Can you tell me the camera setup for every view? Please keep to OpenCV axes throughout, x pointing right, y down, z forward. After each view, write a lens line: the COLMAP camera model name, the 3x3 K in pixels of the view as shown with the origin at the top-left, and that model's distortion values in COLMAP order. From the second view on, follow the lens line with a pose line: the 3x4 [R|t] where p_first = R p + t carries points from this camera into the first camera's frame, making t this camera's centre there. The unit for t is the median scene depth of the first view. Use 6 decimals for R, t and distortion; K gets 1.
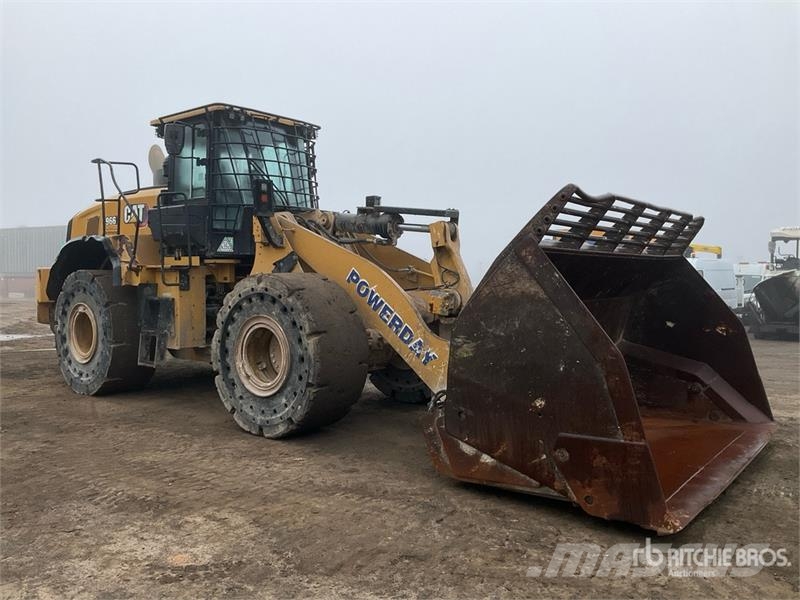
lens RADIAL K [[665.3, 0, 400.0], [0, 665.3, 300.0], [0, 0, 1]] dist [0.094674, -0.125427]
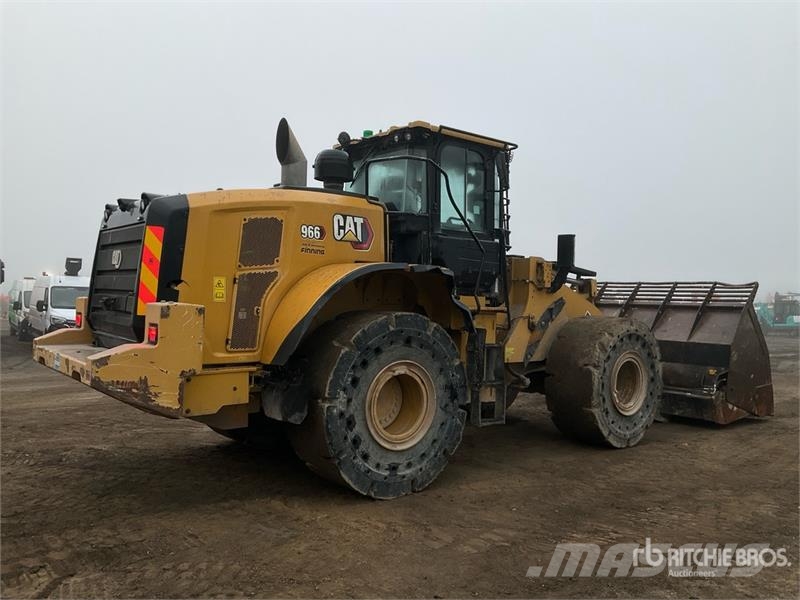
lens RADIAL K [[665.3, 0, 400.0], [0, 665.3, 300.0], [0, 0, 1]] dist [0.094674, -0.125427]
pose [[0.198312, -0.008002, 0.980106, -1.529854], [0.005722, 0.999959, 0.007006, -0.084494], [-0.980122, 0.004218, 0.198349, 1.168521]]
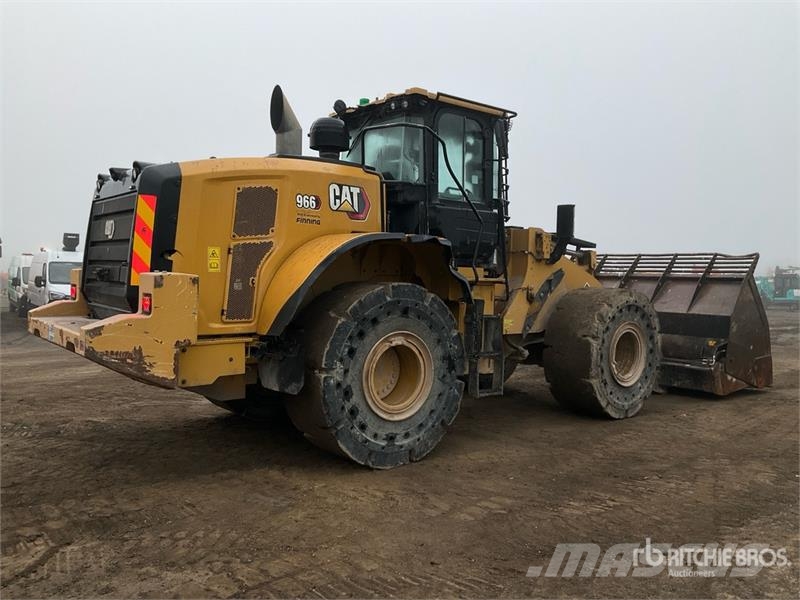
lens RADIAL K [[665.3, 0, 400.0], [0, 665.3, 300.0], [0, 0, 1]] dist [0.094674, -0.125427]
pose [[0.198671, -0.043582, 0.979097, -1.521006], [0.009768, 0.999049, 0.042488, -0.076173], [-0.980017, 0.001123, 0.198908, 1.165820]]
